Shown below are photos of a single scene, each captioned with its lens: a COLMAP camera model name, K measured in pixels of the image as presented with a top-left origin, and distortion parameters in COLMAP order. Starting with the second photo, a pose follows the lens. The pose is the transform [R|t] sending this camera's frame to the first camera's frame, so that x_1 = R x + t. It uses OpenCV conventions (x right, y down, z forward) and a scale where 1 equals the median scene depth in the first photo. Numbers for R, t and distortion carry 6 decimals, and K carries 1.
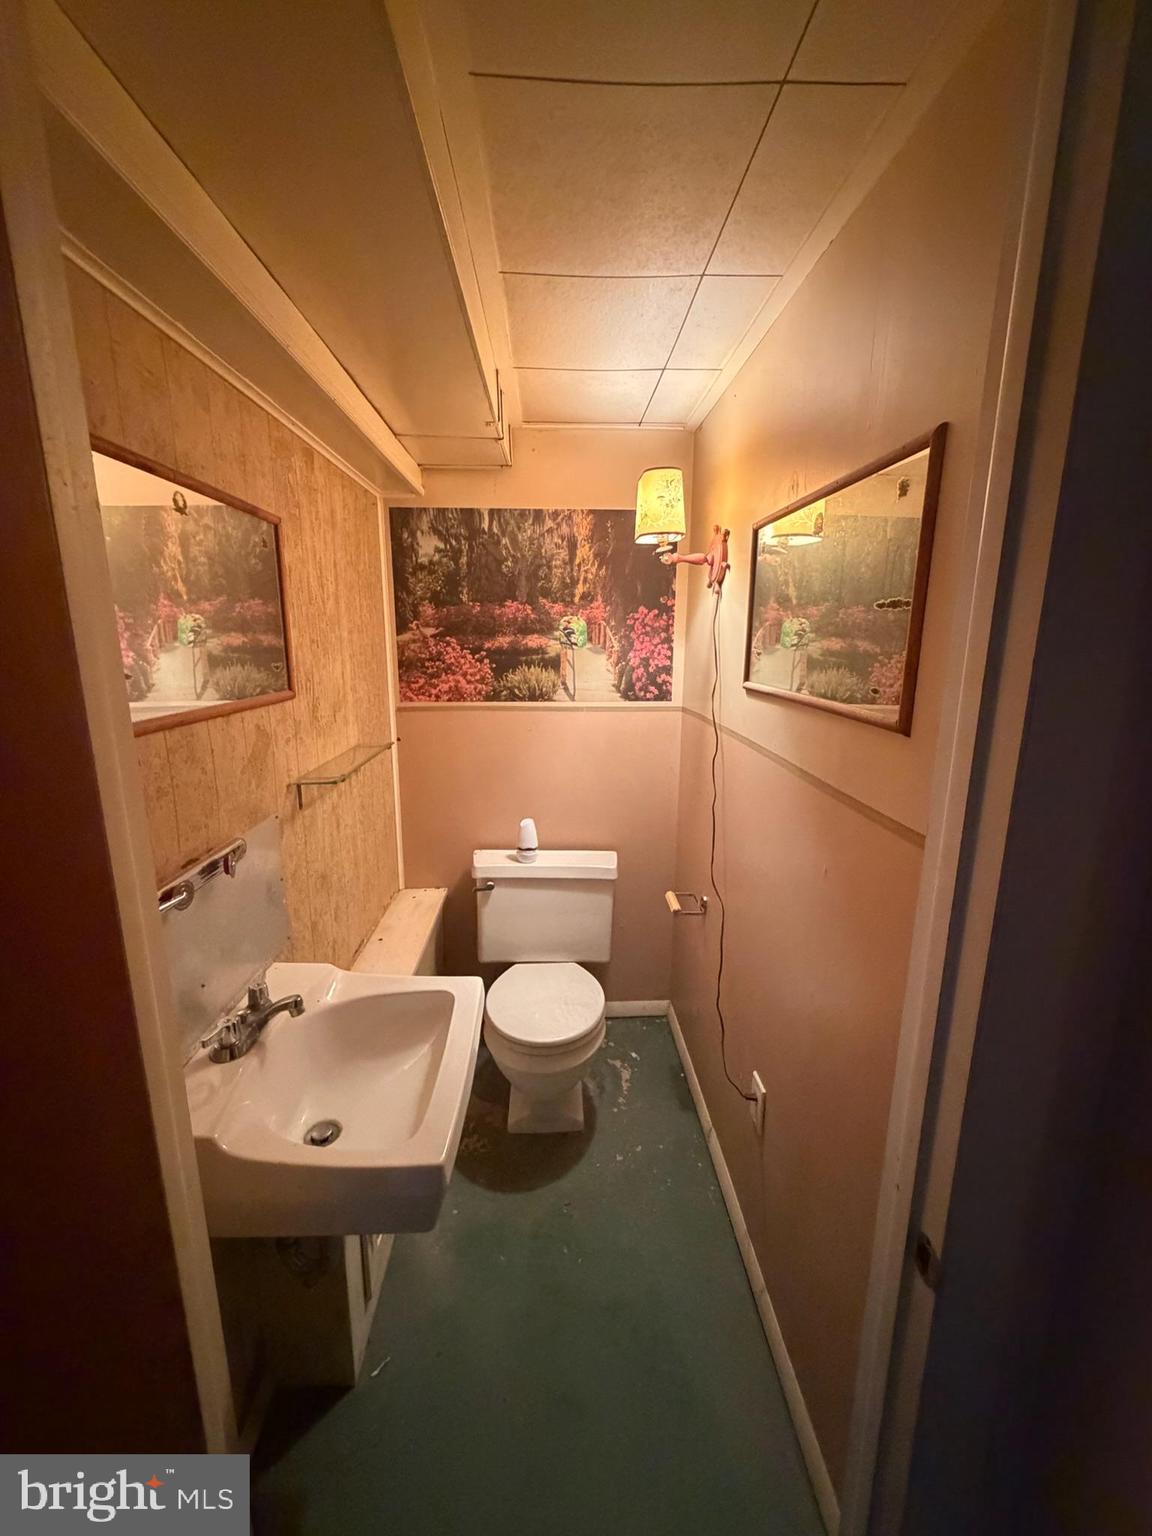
lens RADIAL K [[614.9, 0, 577.4], [0, 614.9, 764.0], [0, 0, 1]] dist [-0.002675, 0.000118]
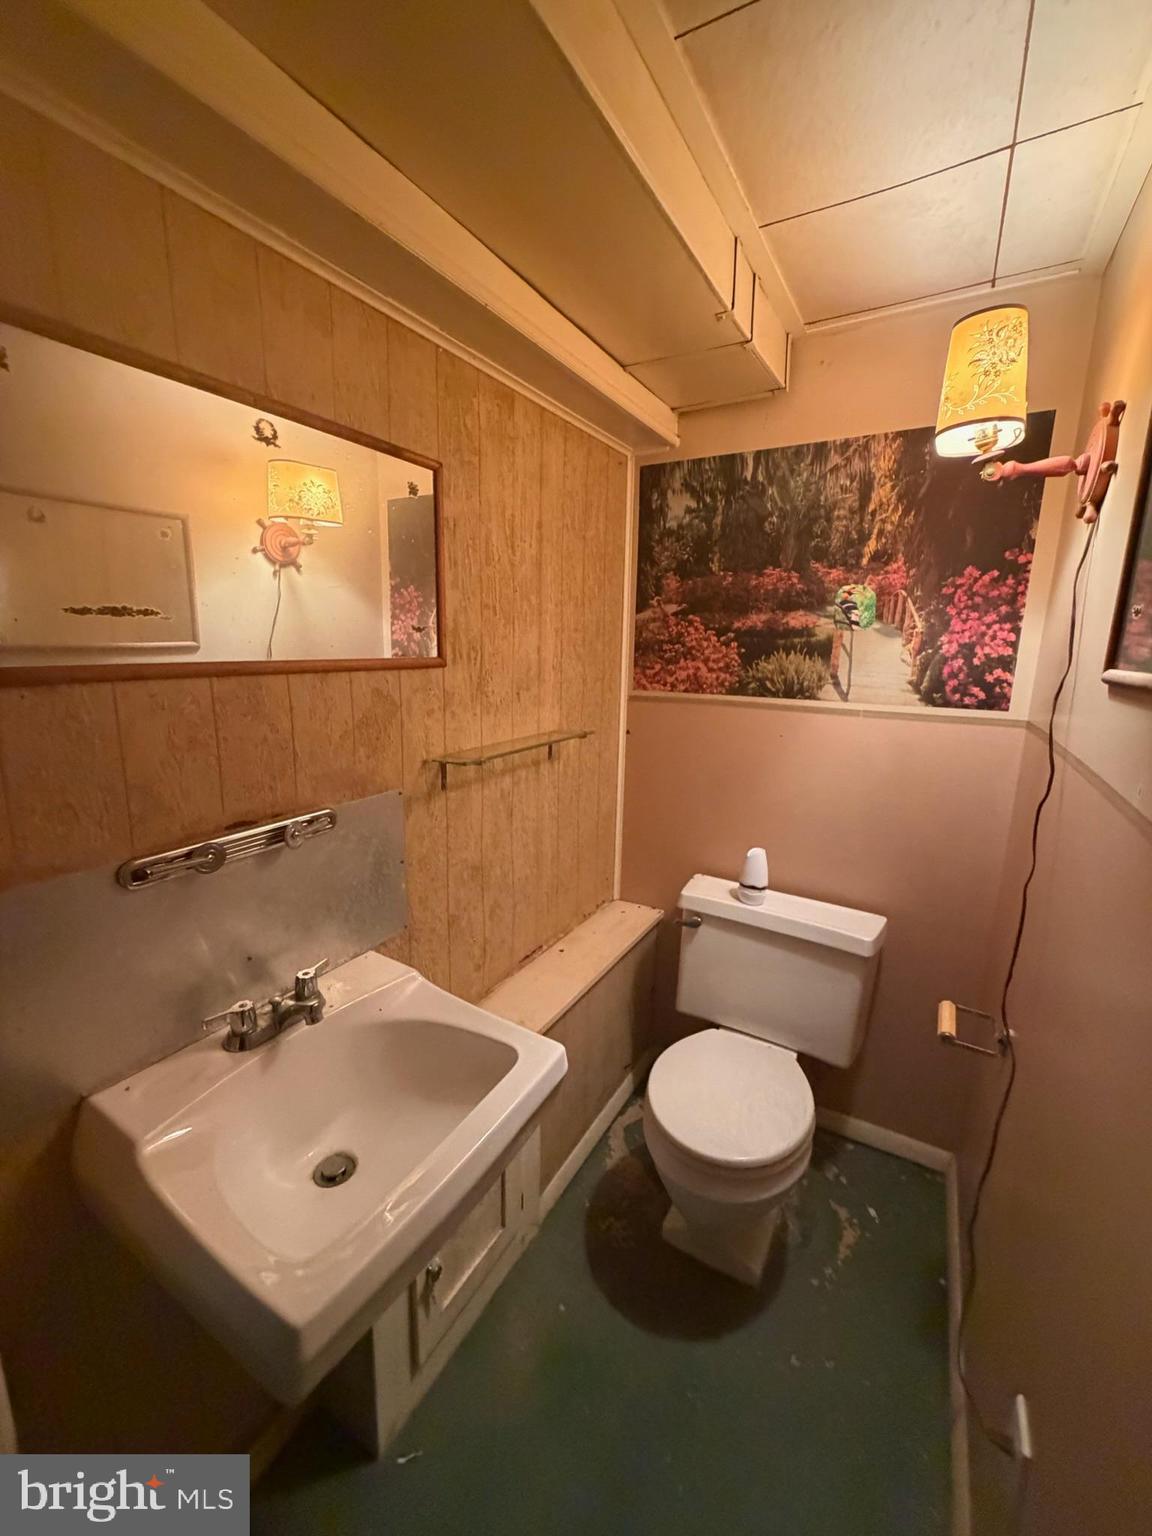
lens RADIAL K [[614.9, 0, 577.4], [0, 614.9, 764.0], [0, 0, 1]] dist [-0.002675, 0.000118]
pose [[0.840634, 0.116352, -0.528958, 0.126024], [-0.122527, 0.992186, 0.023522, -0.006309], [0.527561, 0.045038, 0.848322, 0.220388]]
